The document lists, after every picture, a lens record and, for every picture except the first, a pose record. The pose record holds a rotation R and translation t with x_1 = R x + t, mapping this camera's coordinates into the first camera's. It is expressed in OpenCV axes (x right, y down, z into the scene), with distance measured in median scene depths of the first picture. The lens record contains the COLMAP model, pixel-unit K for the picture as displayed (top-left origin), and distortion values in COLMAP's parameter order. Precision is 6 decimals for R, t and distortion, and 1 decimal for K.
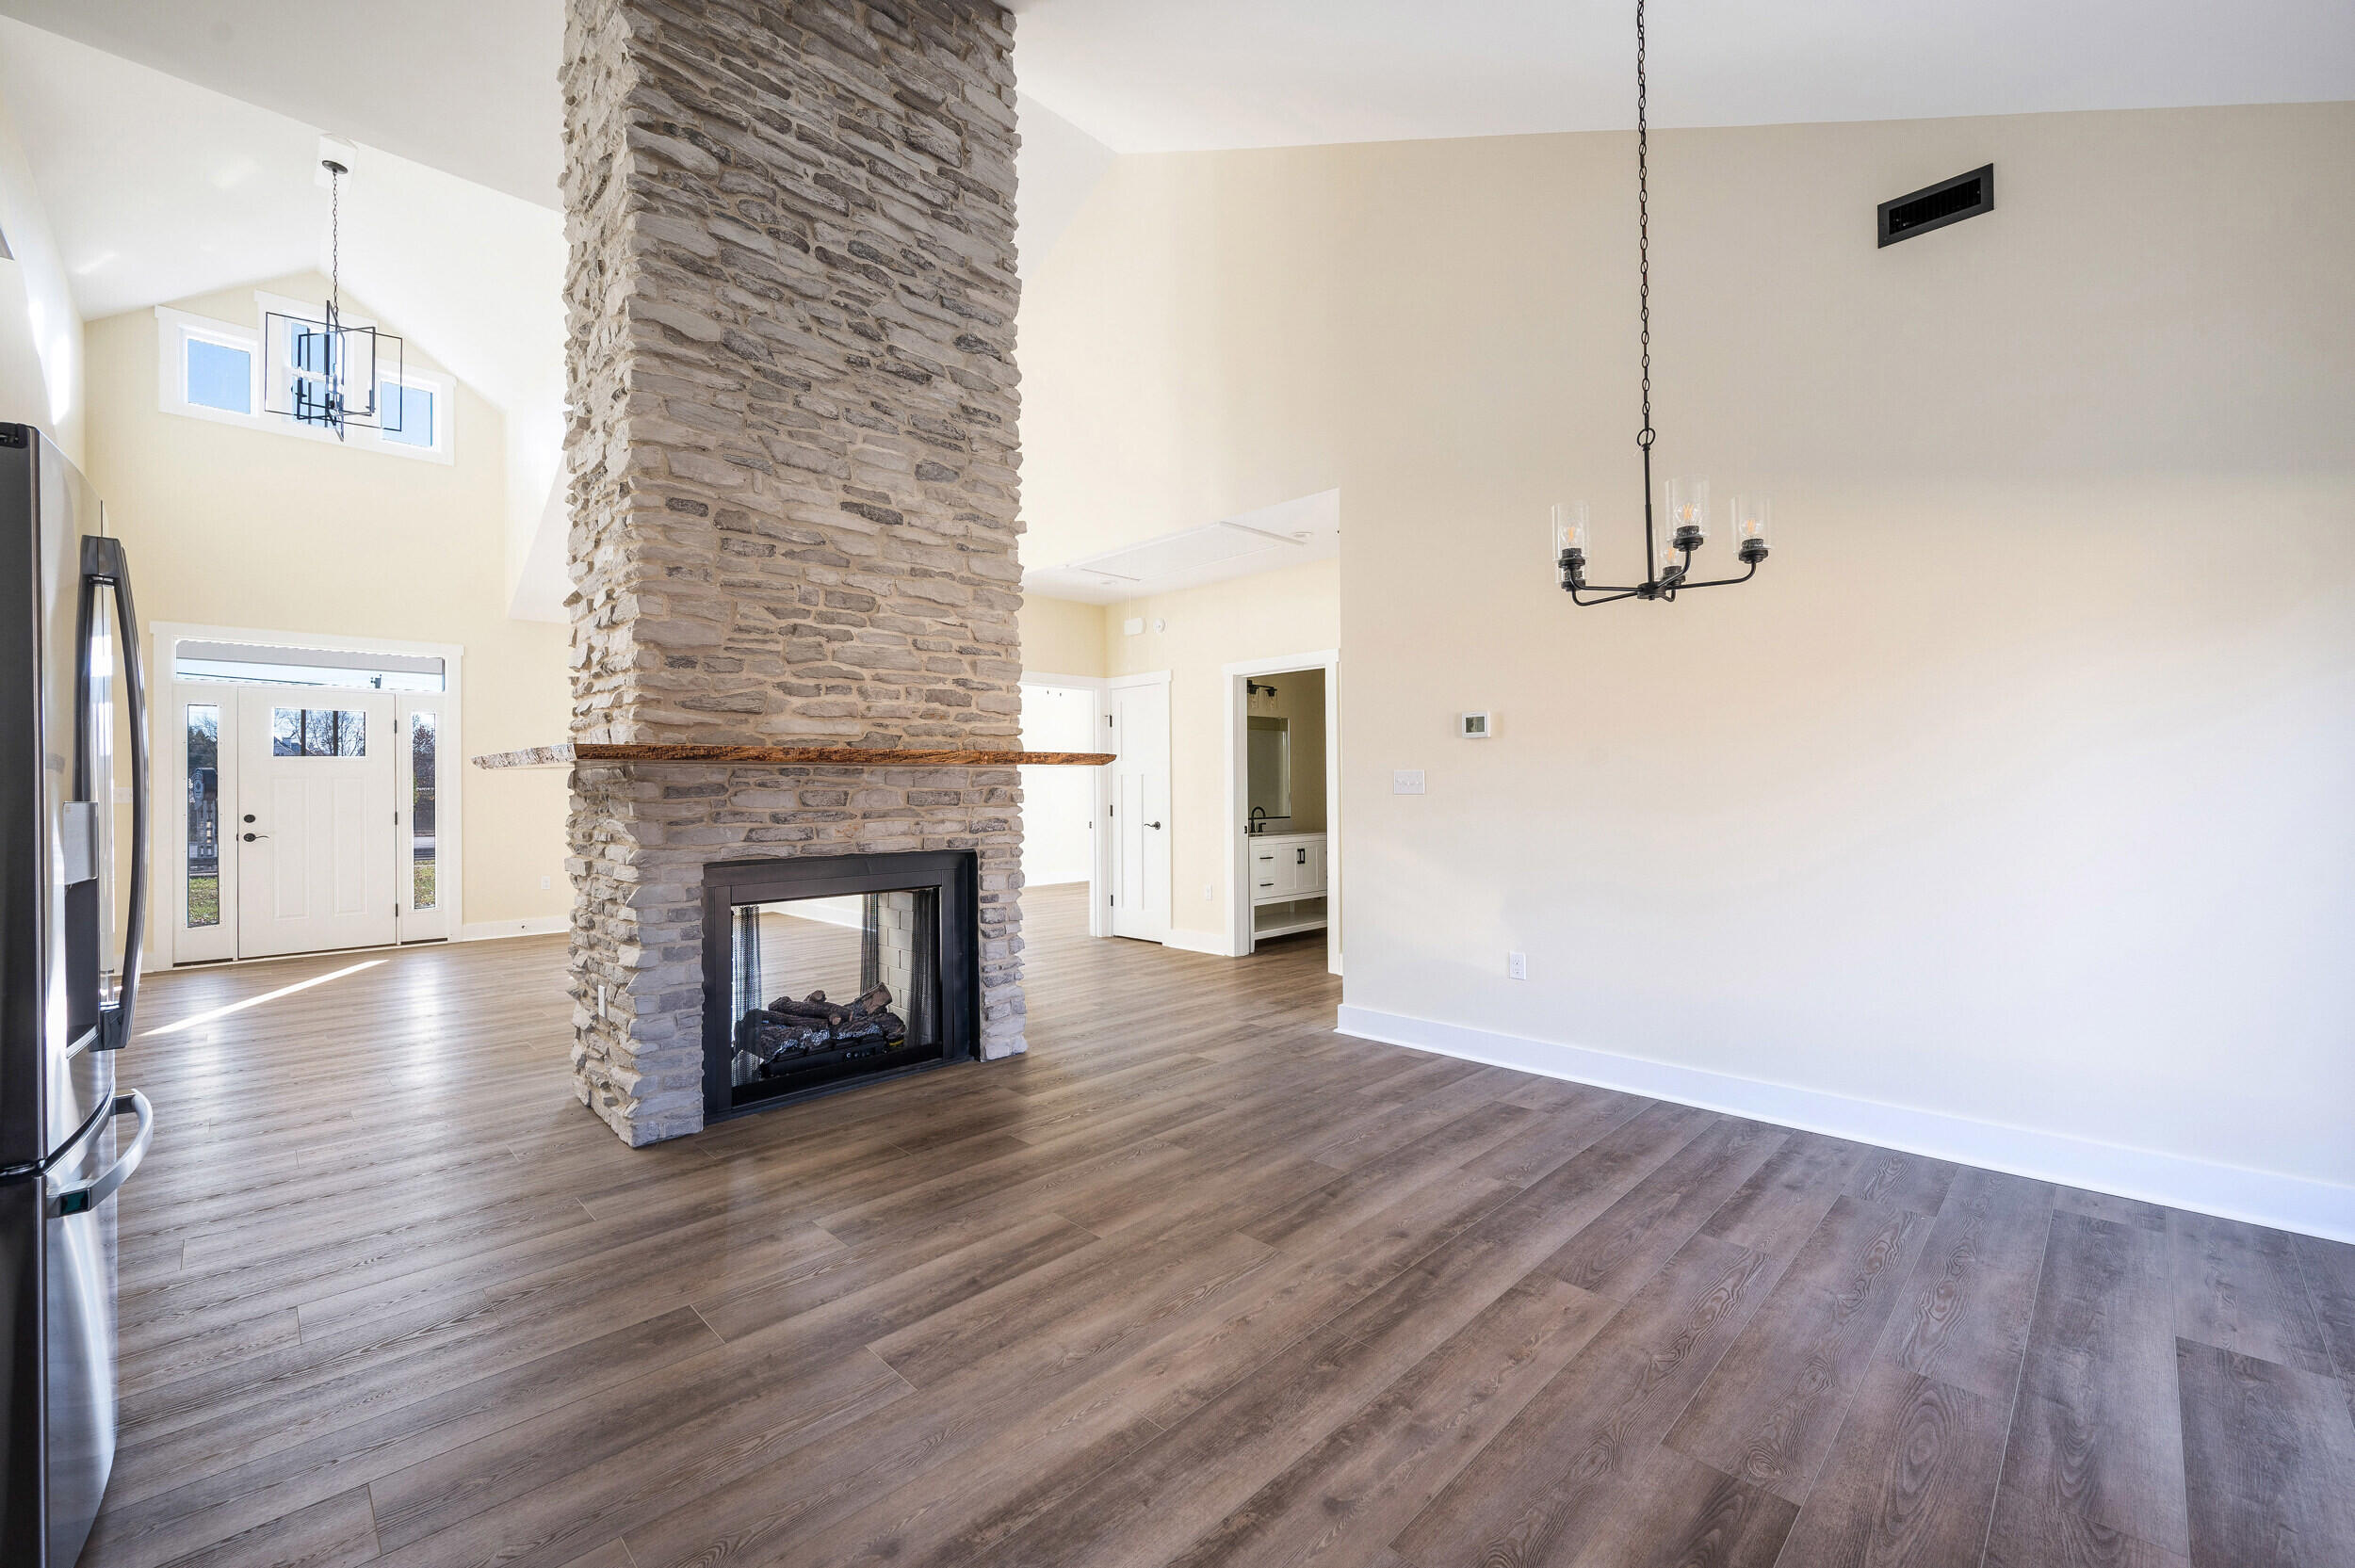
lens RADIAL K [[946.4, 0, 1175.8], [0, 946.4, 789.2], [0, 0, 1]] dist [0.000462, 0.000094]
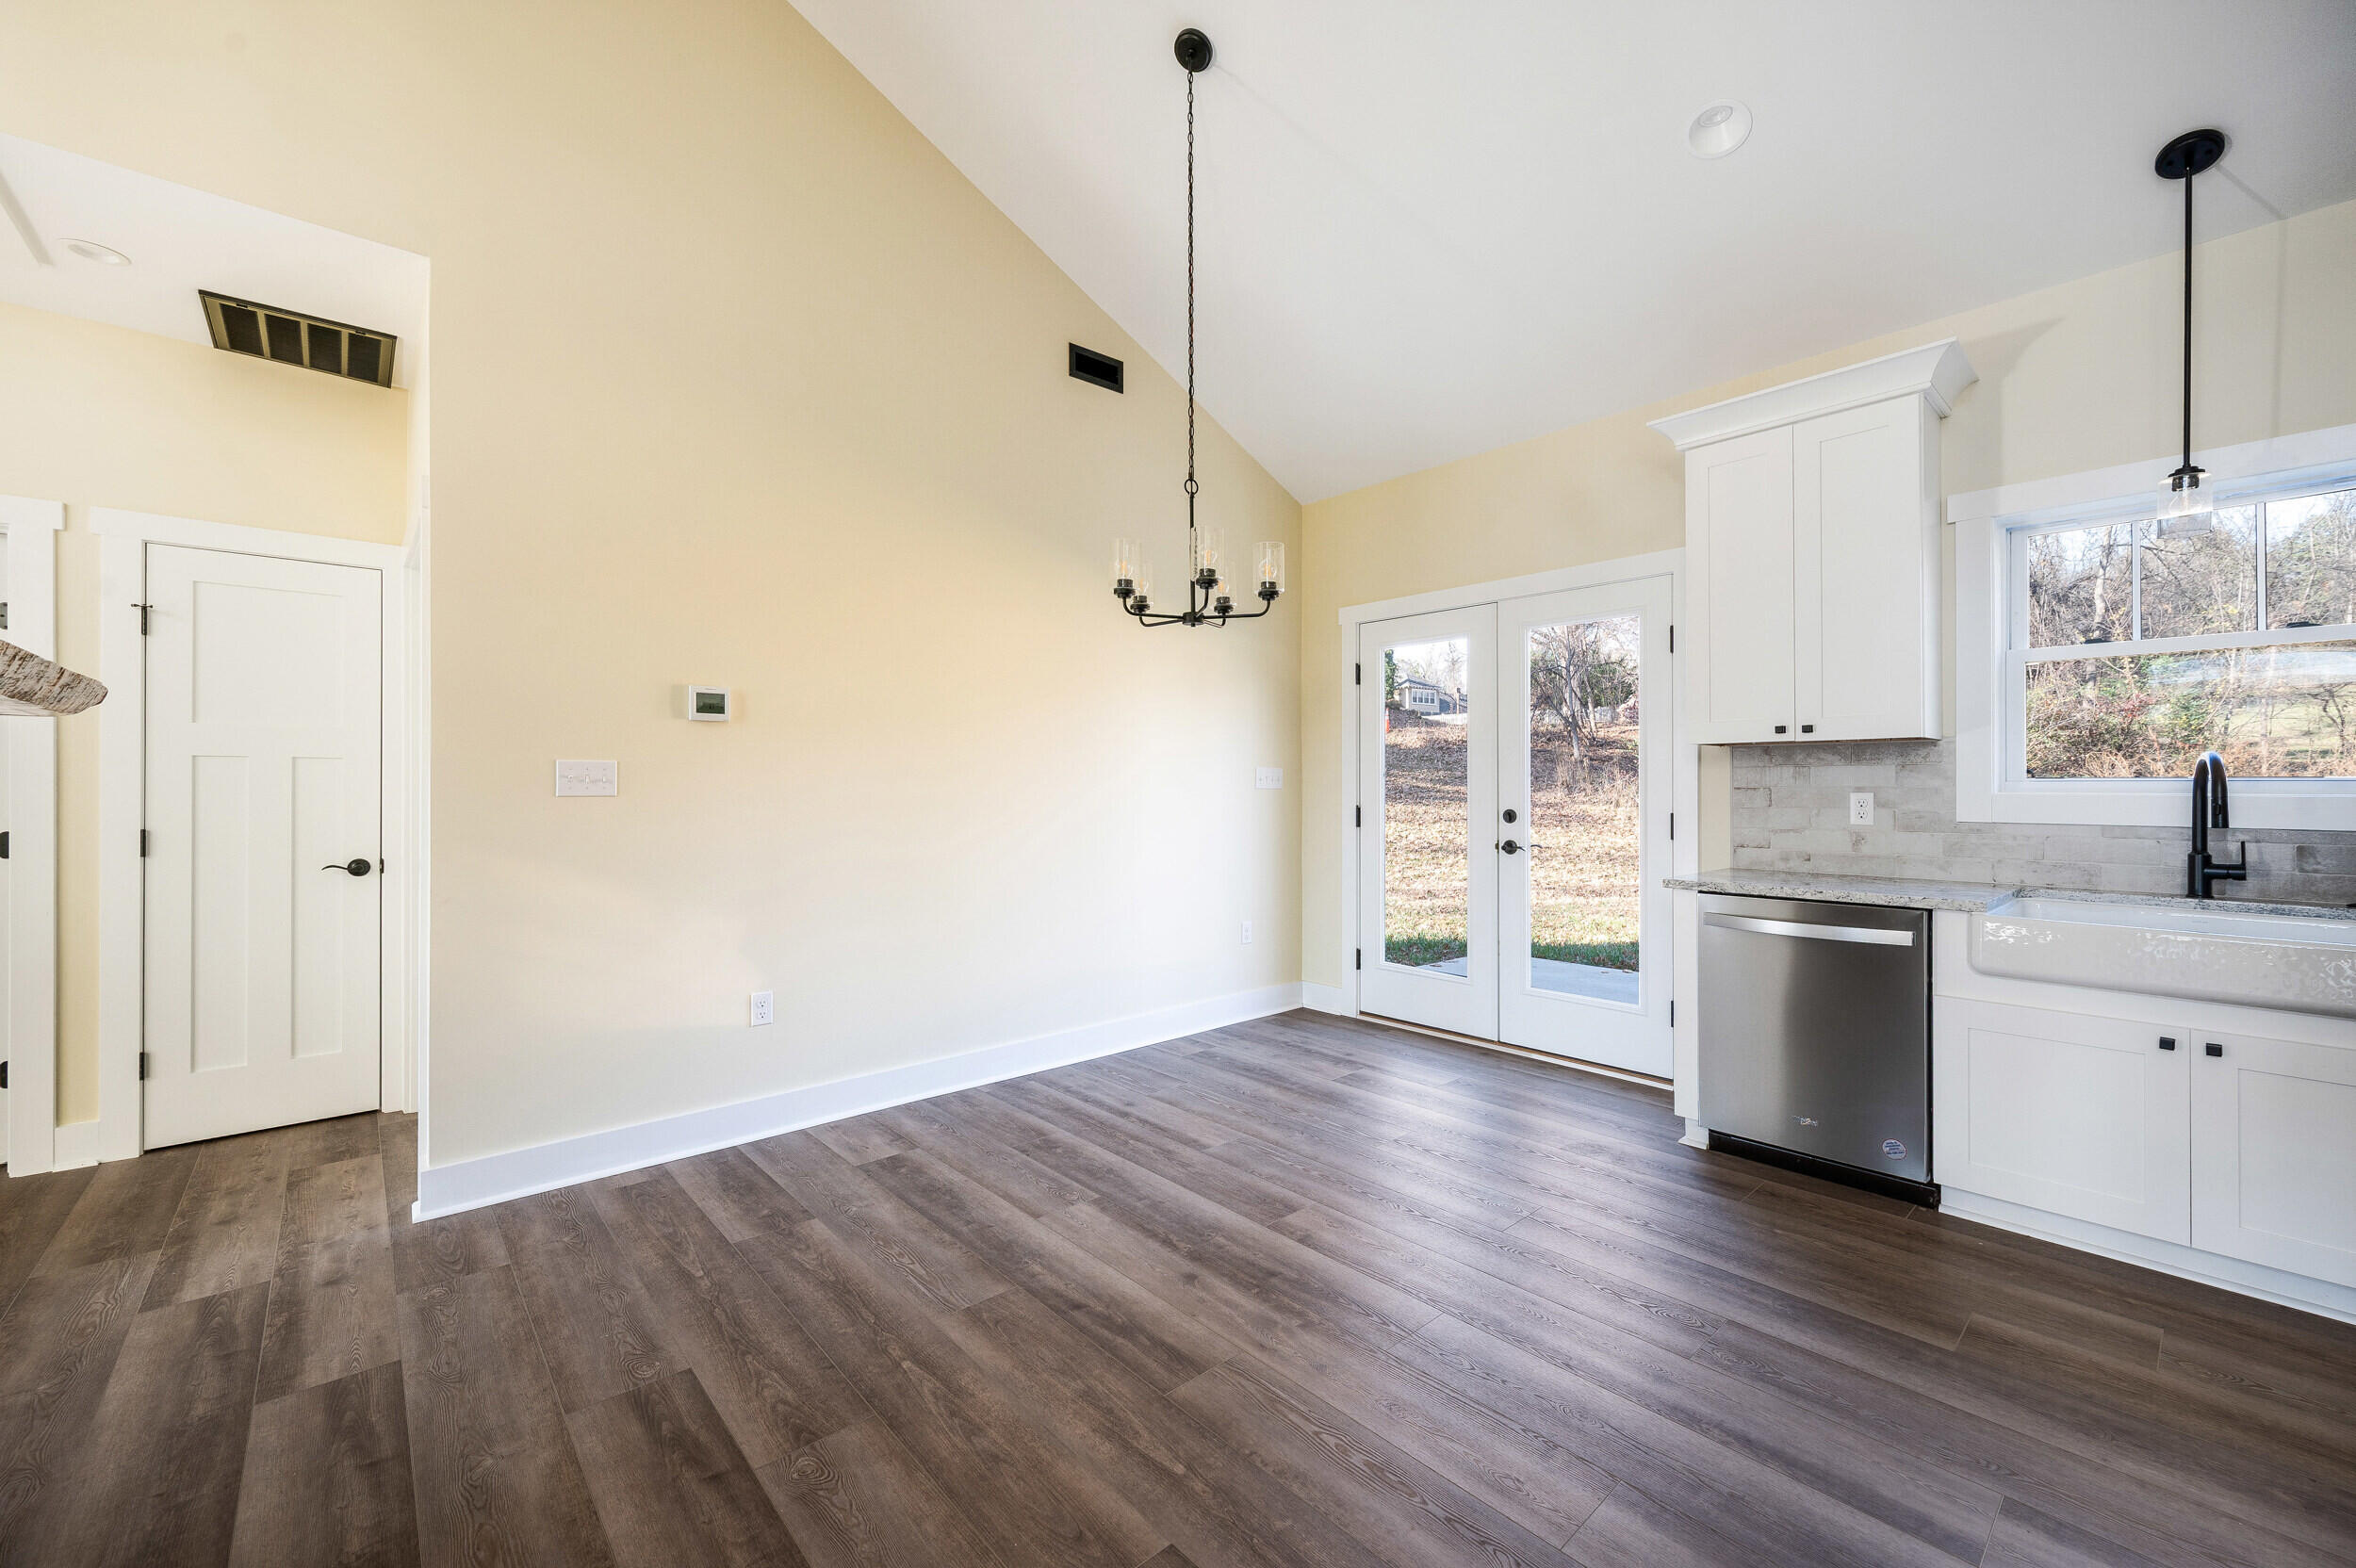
lens RADIAL K [[941.8, 0, 1175.5], [0, 941.8, 782.4], [0, 0, 1]] dist [-0.000267, -0.000160]
pose [[0.062447, 0.009668, 0.998001, -0.554535], [0.000910, 0.999952, -0.009744, 0.003433], [-0.998048, 0.001516, 0.062435, 0.792840]]
